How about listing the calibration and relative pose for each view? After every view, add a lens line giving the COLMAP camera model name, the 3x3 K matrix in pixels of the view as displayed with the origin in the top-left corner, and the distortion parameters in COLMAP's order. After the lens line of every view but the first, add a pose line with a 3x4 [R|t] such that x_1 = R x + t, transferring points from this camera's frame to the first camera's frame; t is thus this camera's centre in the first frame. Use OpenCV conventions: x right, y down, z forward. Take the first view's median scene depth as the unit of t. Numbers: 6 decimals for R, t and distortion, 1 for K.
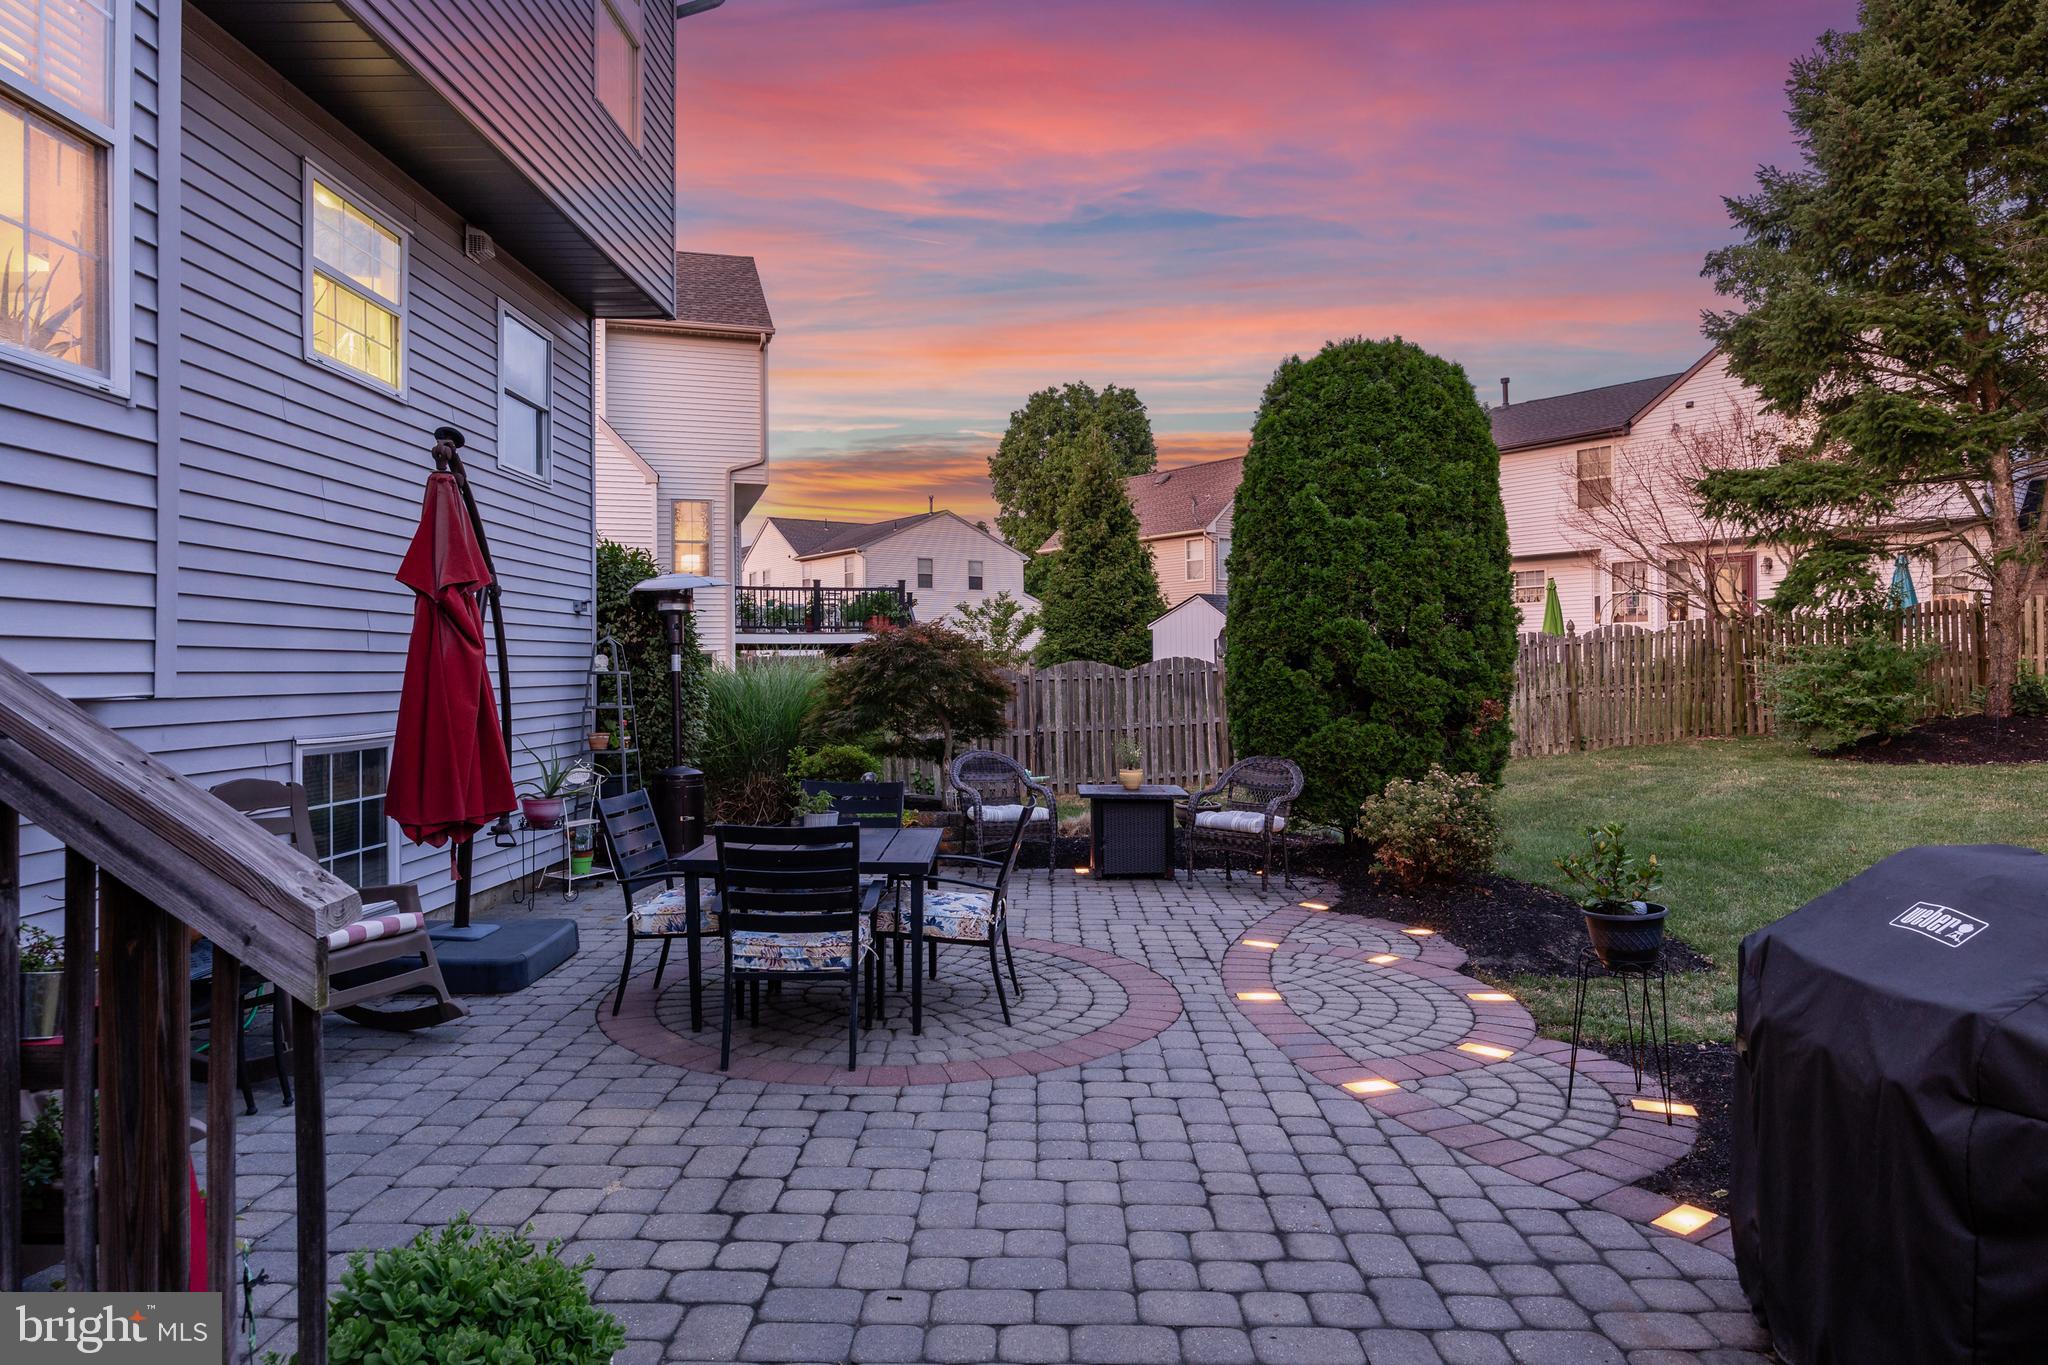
lens RADIAL K [[1253.0, 0, 1039.8], [0, 1253.0, 673.7], [0, 0, 1]] dist [-0.008579, -0.000779]
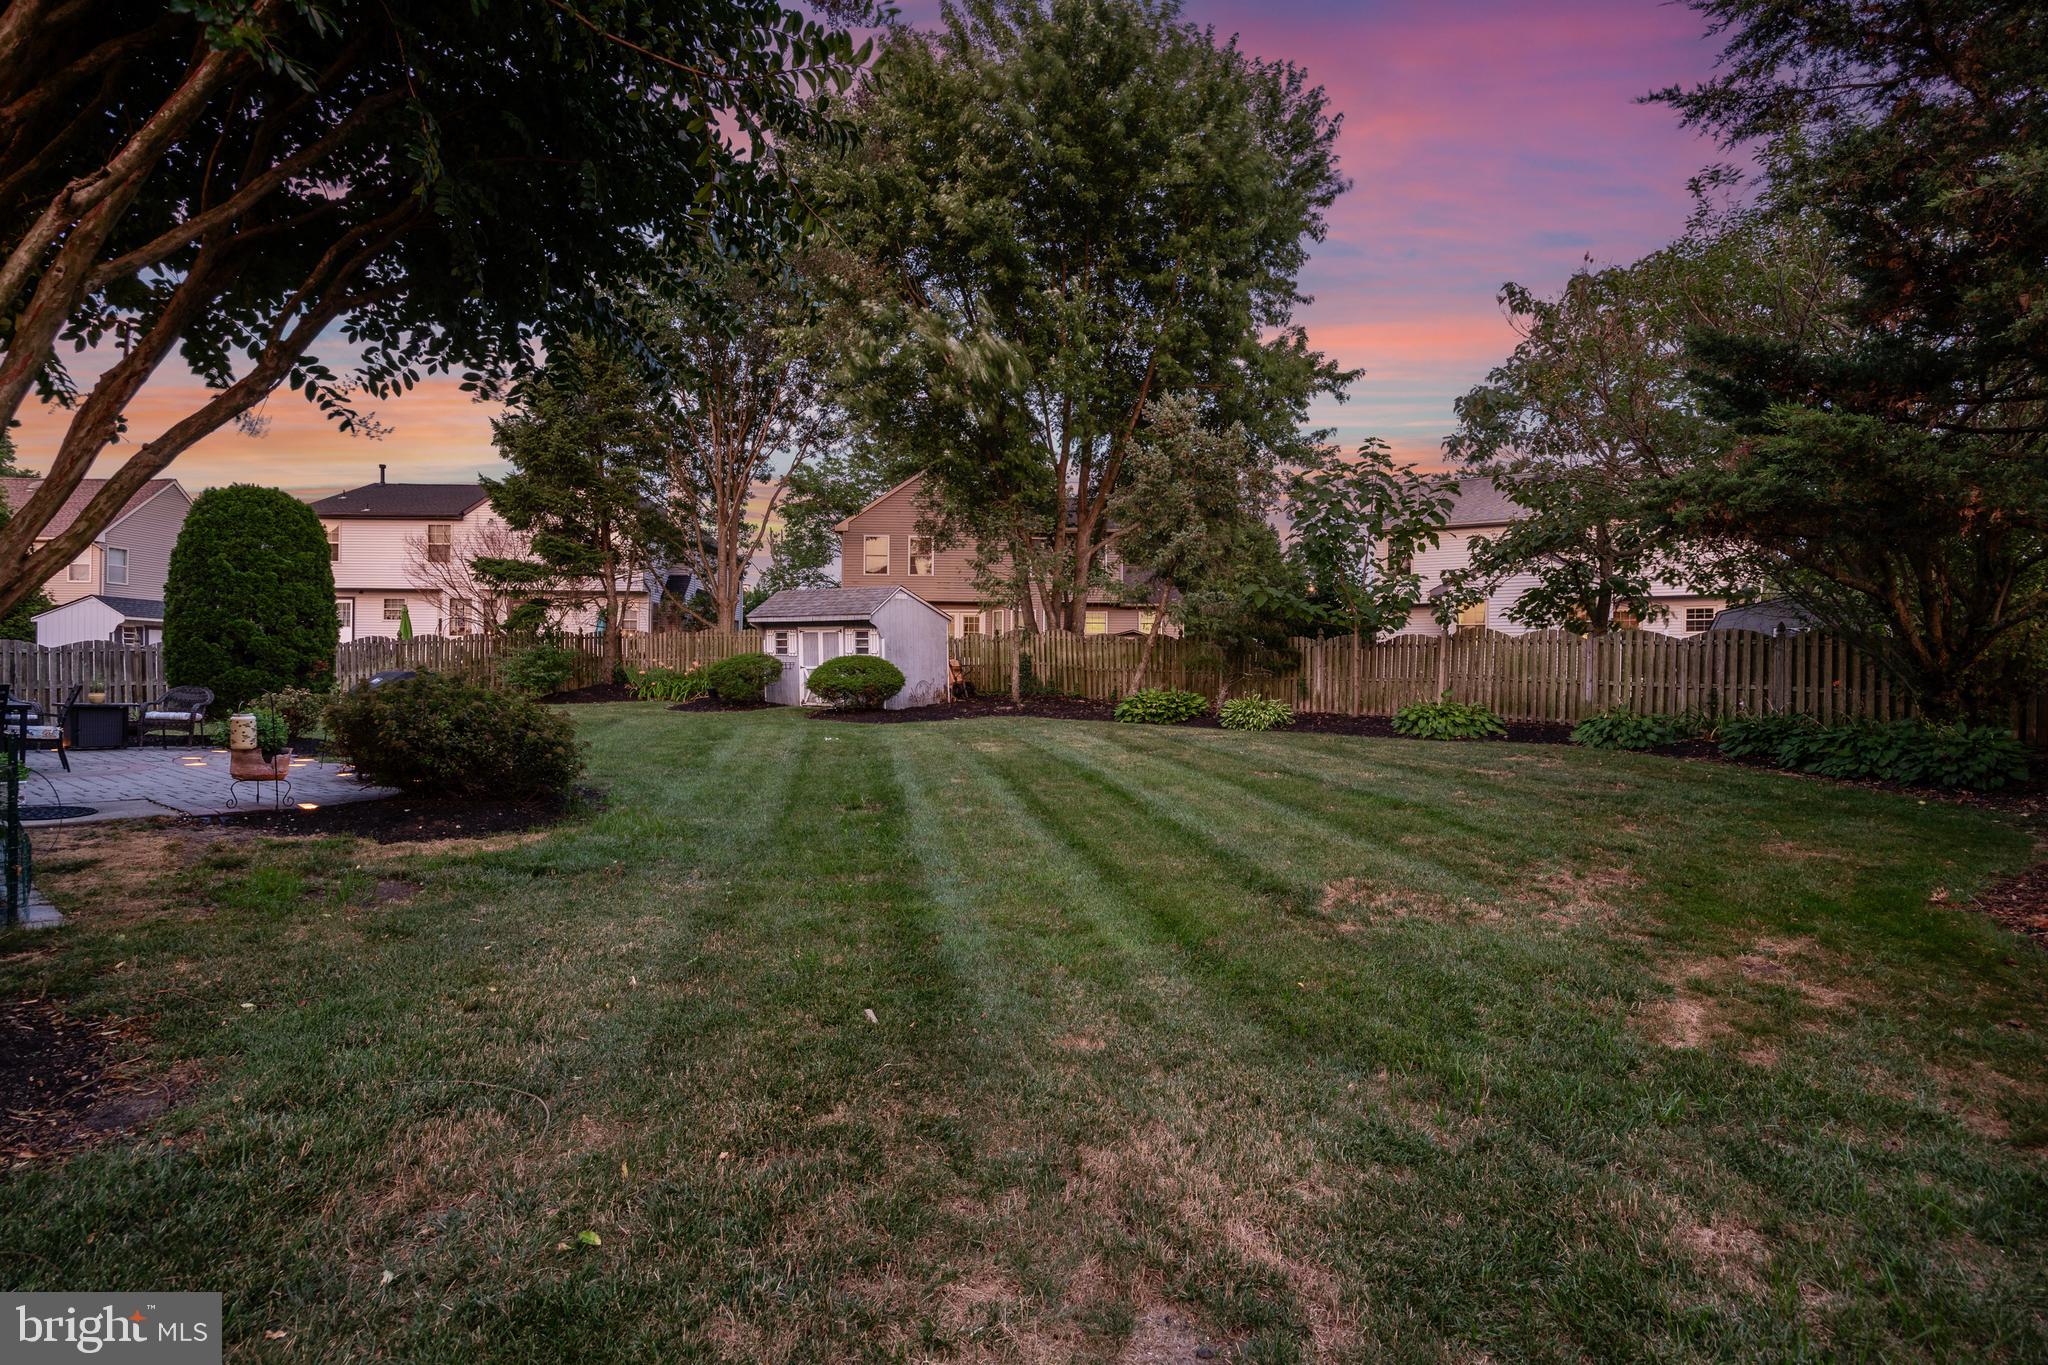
lens RADIAL K [[957.4, 0, 1010.7], [0, 957.4, 676.8], [0, 0, 1]] dist [-0.001494, 0.000251]
pose [[0.607962, 0.018682, 0.793746, -0.182503], [-0.014658, 0.999817, -0.012305, 0.039482], [-0.793831, -0.004154, 0.608124, -0.751088]]
